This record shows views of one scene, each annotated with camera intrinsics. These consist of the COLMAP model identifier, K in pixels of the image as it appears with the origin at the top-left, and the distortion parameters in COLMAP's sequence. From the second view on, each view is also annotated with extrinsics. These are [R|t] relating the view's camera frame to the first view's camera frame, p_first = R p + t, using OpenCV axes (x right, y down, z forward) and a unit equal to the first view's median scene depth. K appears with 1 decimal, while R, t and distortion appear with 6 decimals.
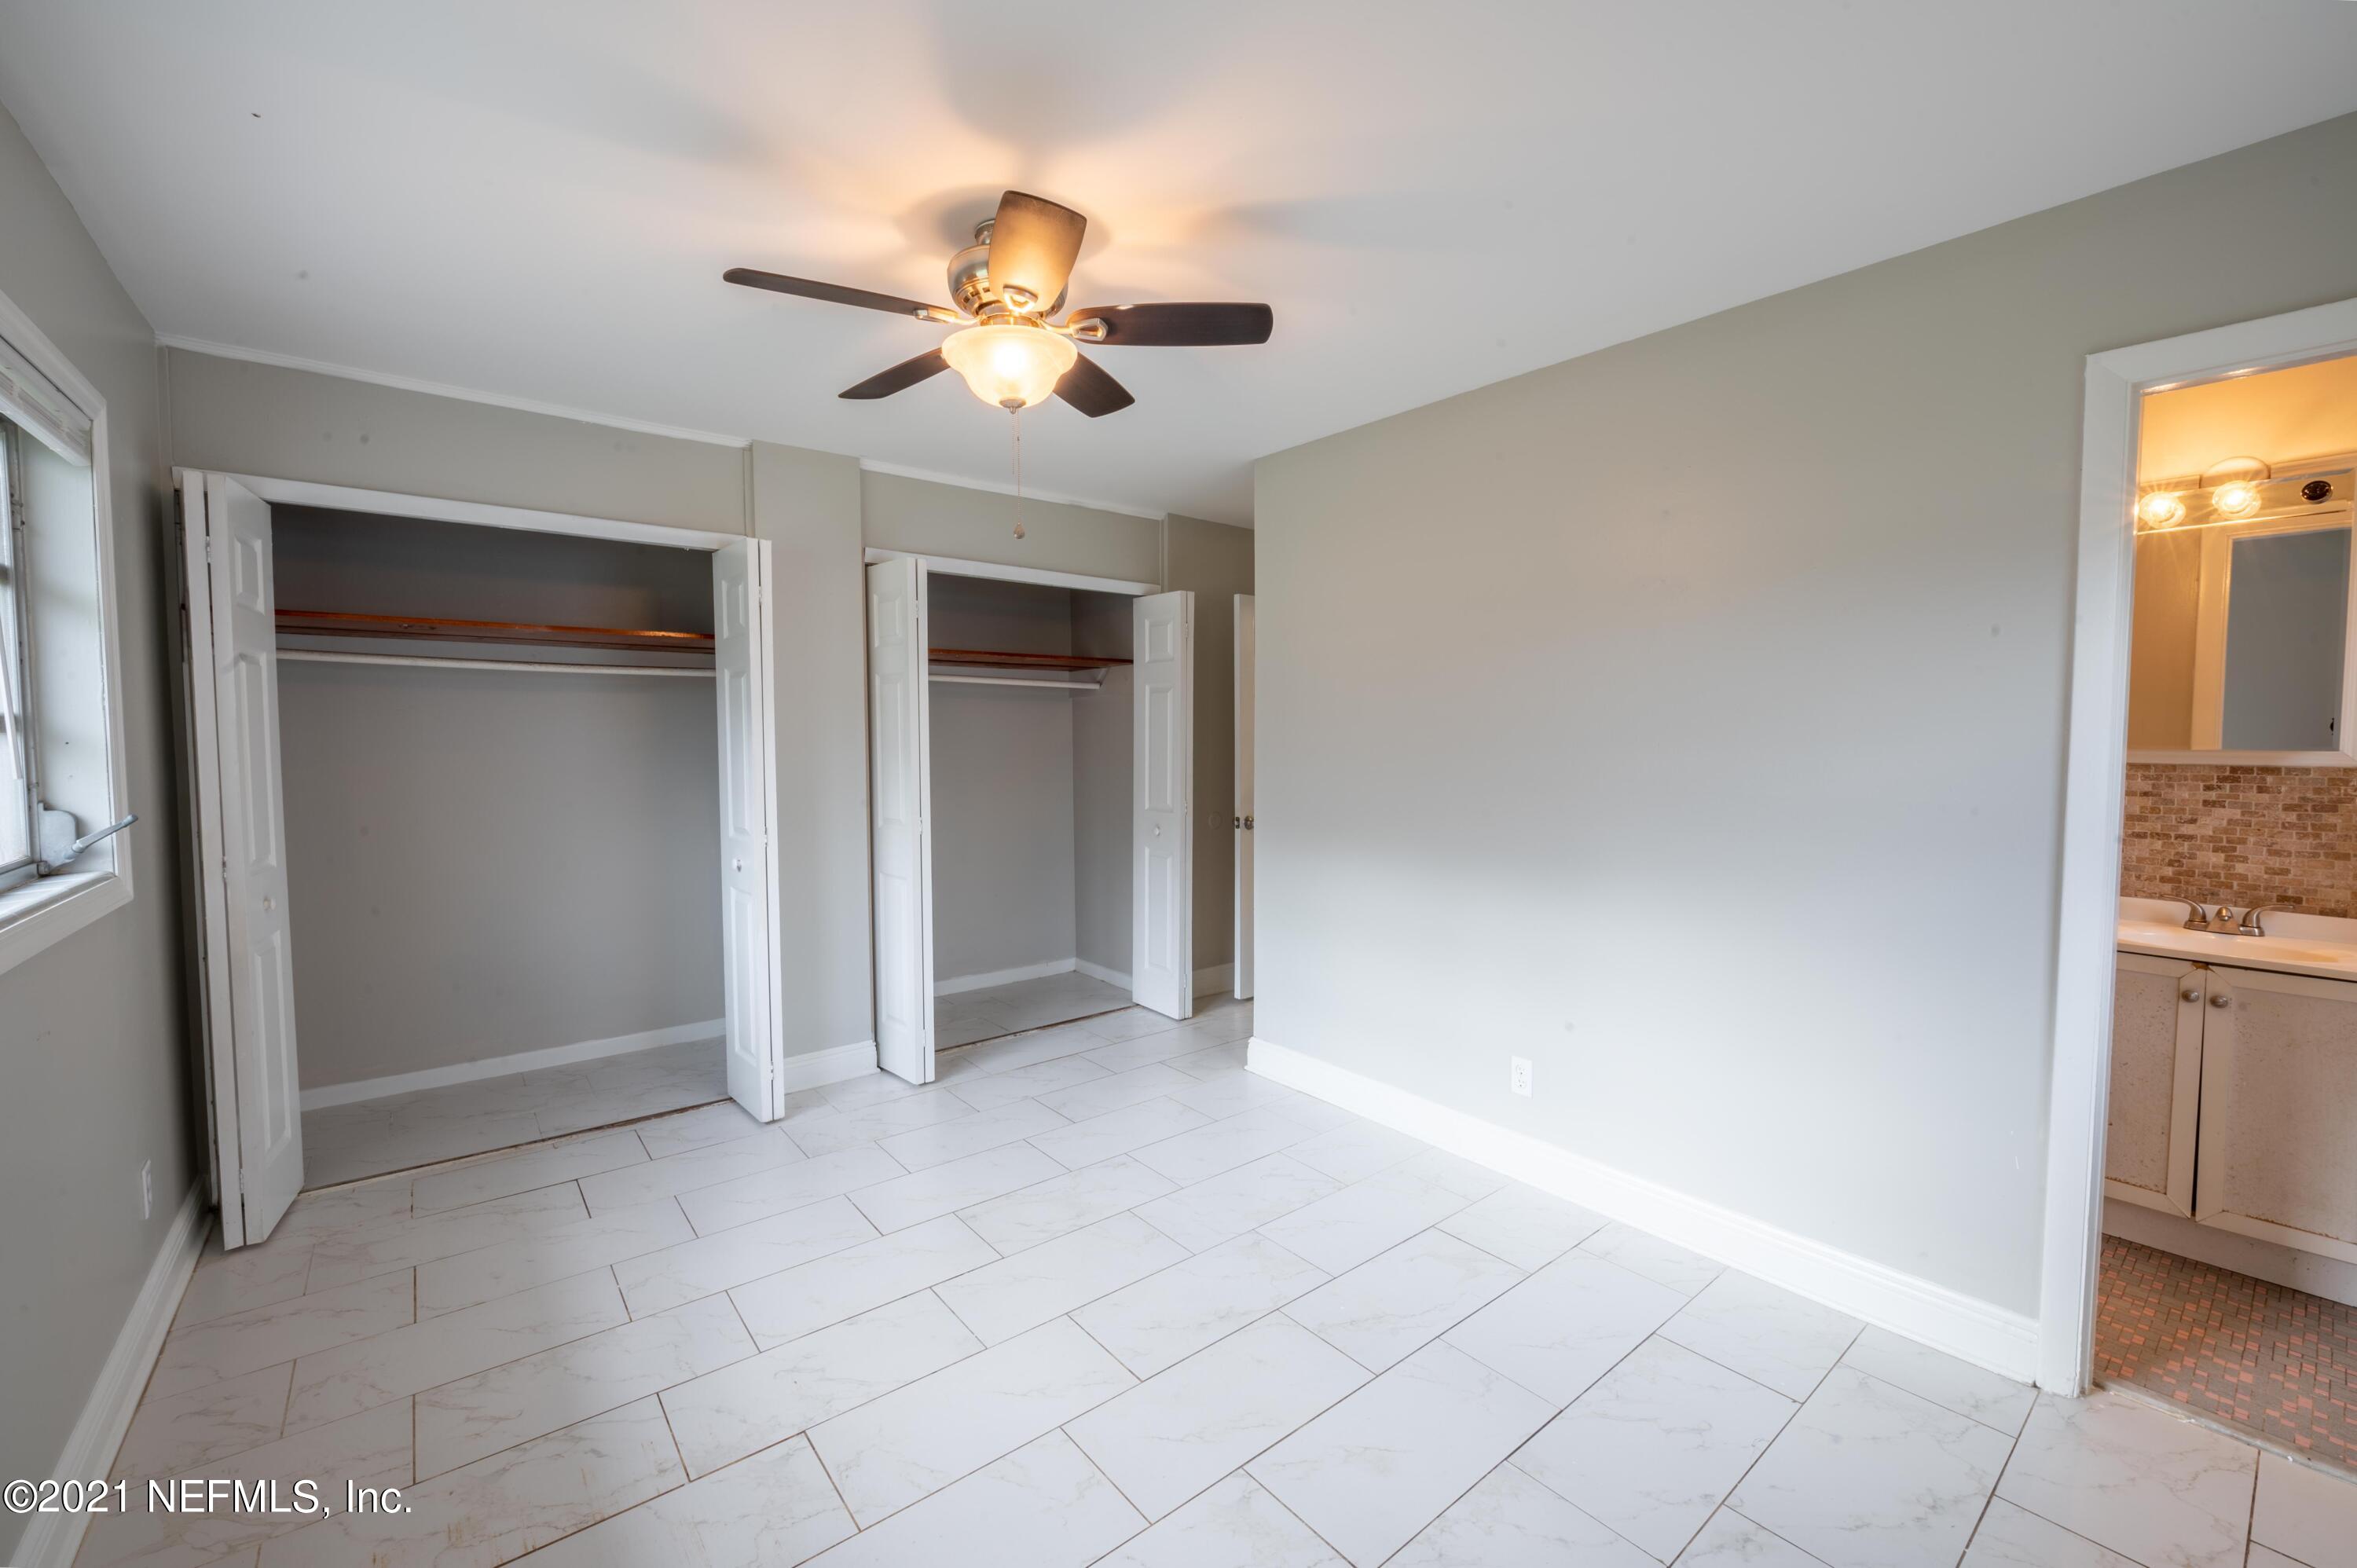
lens RADIAL K [[950.1, 0, 1181.2], [0, 950.1, 781.5], [0, 0, 1]] dist [-0.005716, -0.000826]
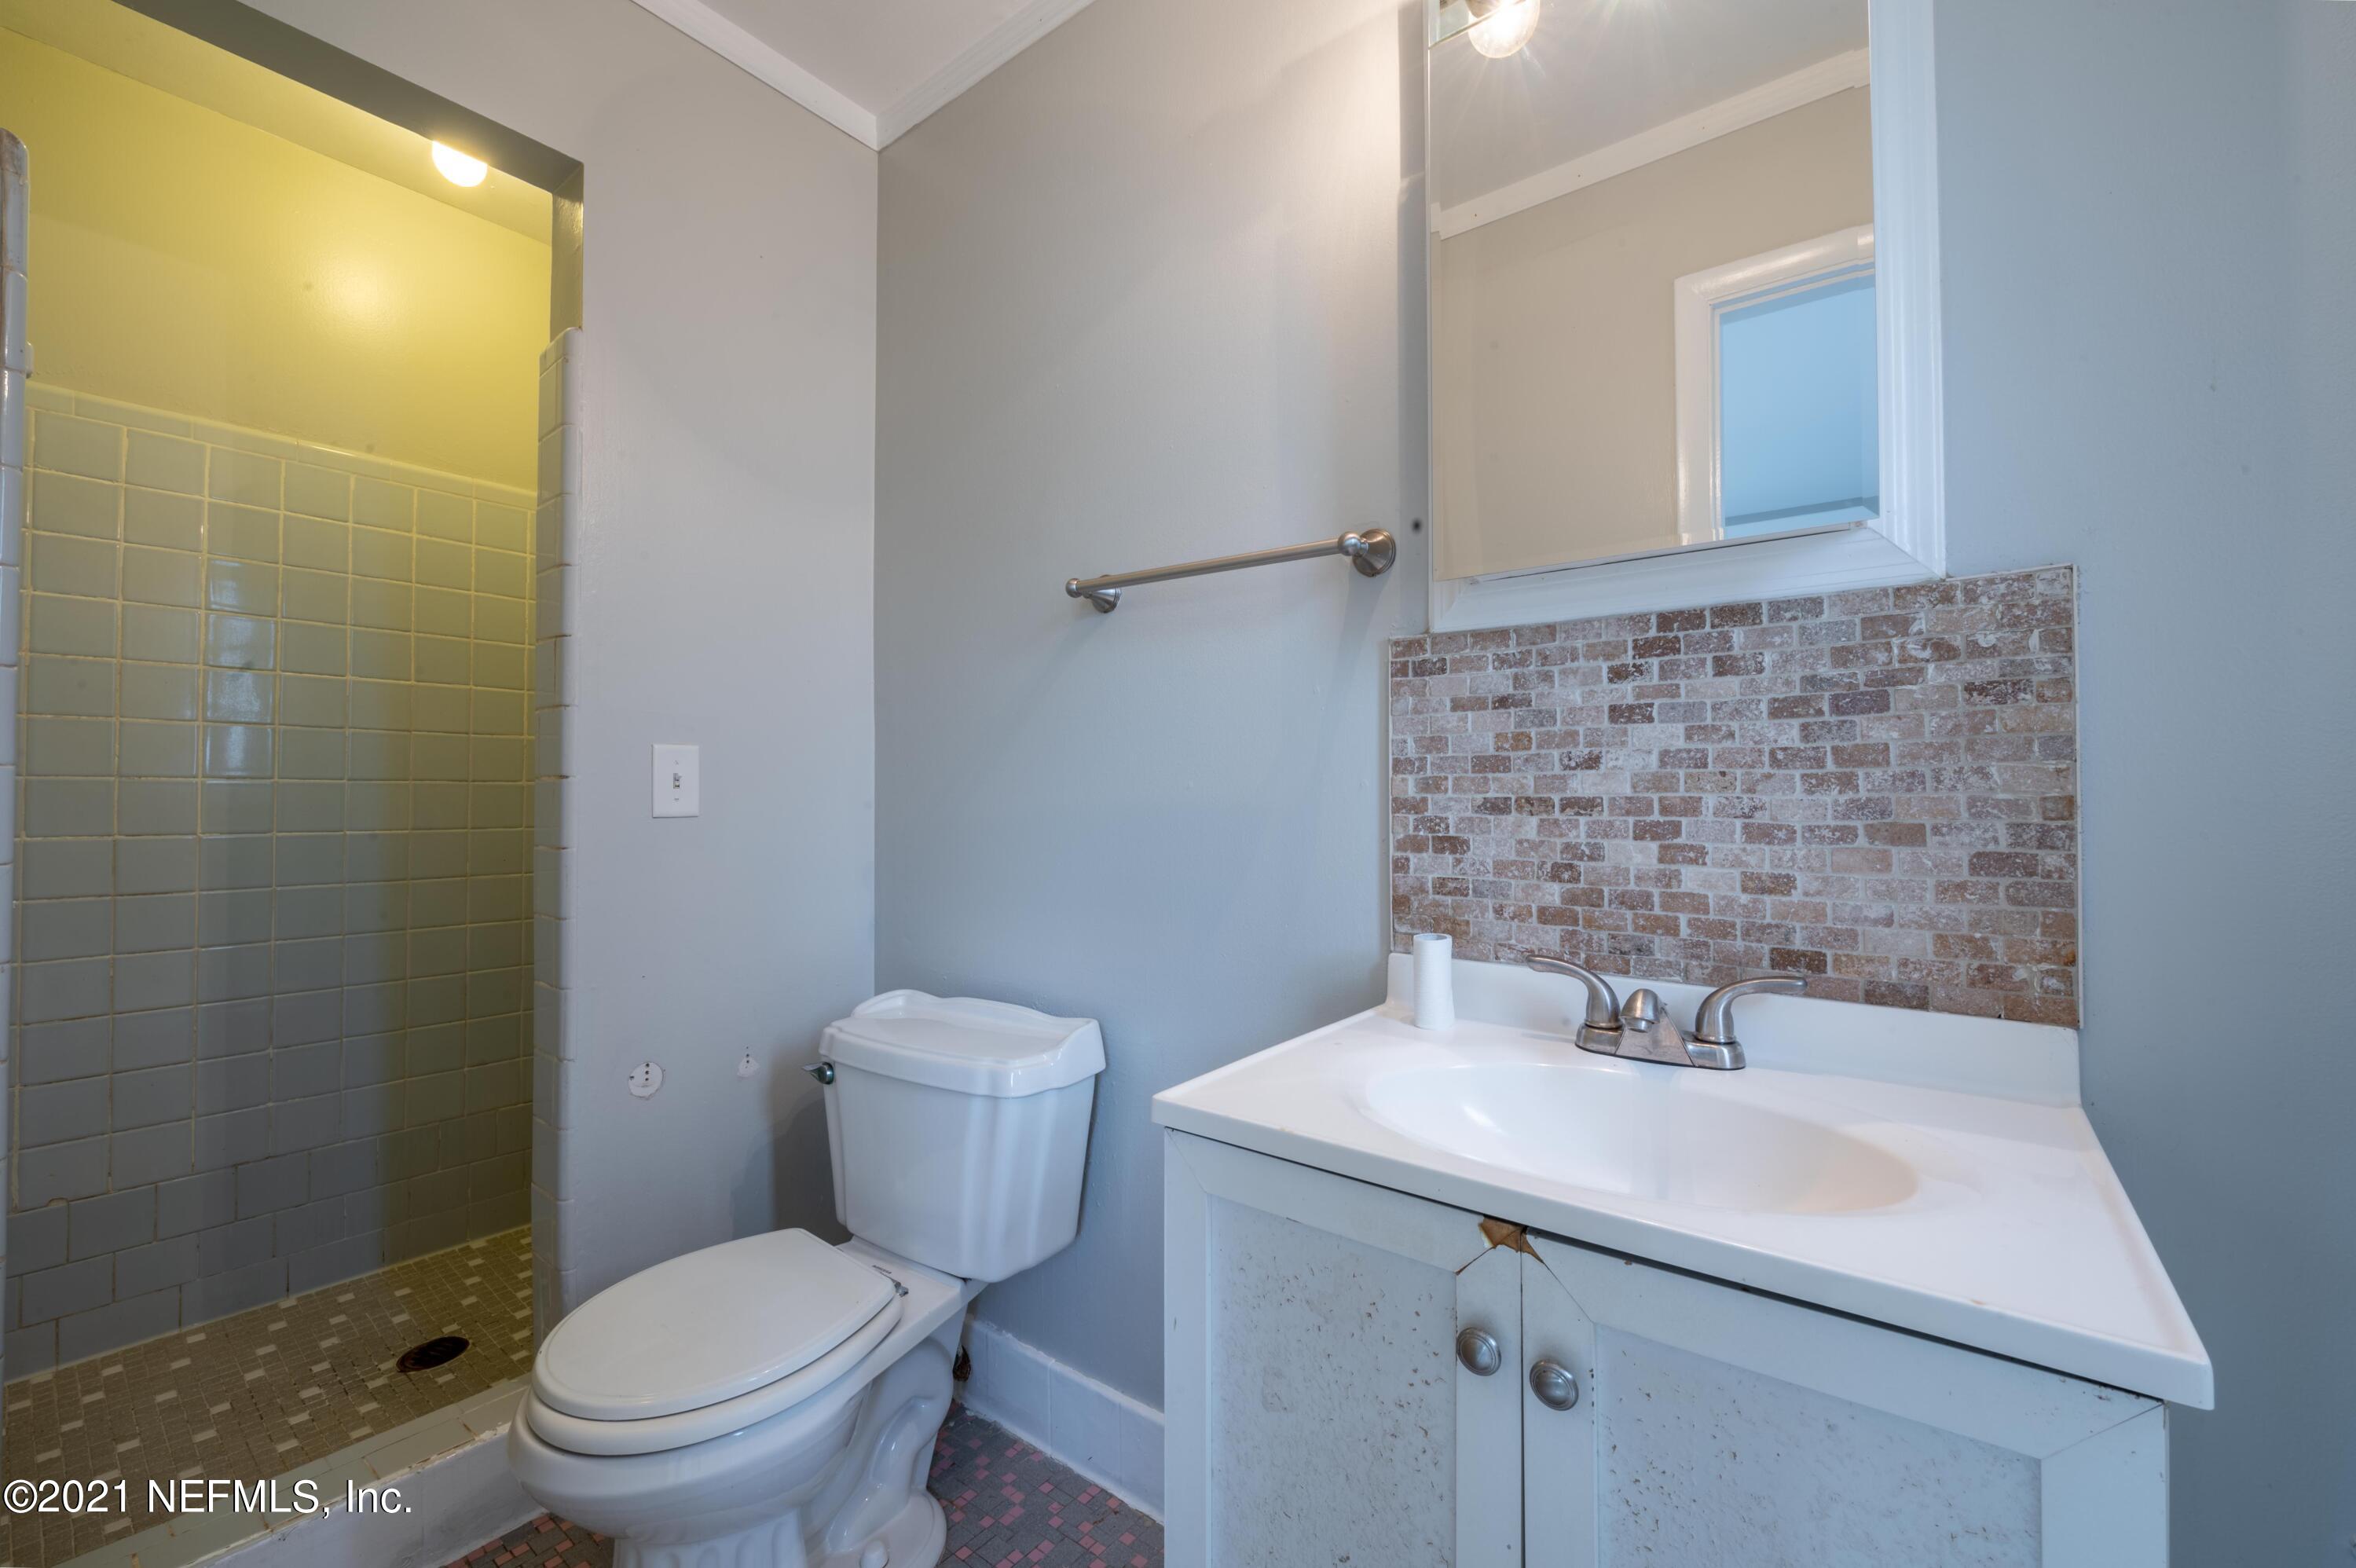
lens RADIAL K [[949.7, 0, 1180.7], [0, 949.7, 781.5], [0, 0, 1]] dist [-0.005716, -0.000826]
pose [[0.973249, -0.001931, 0.229744, 0.852346], [0.016228, 0.998045, -0.060357, 0.073846], [-0.229179, 0.062471, 0.971378, 0.687275]]
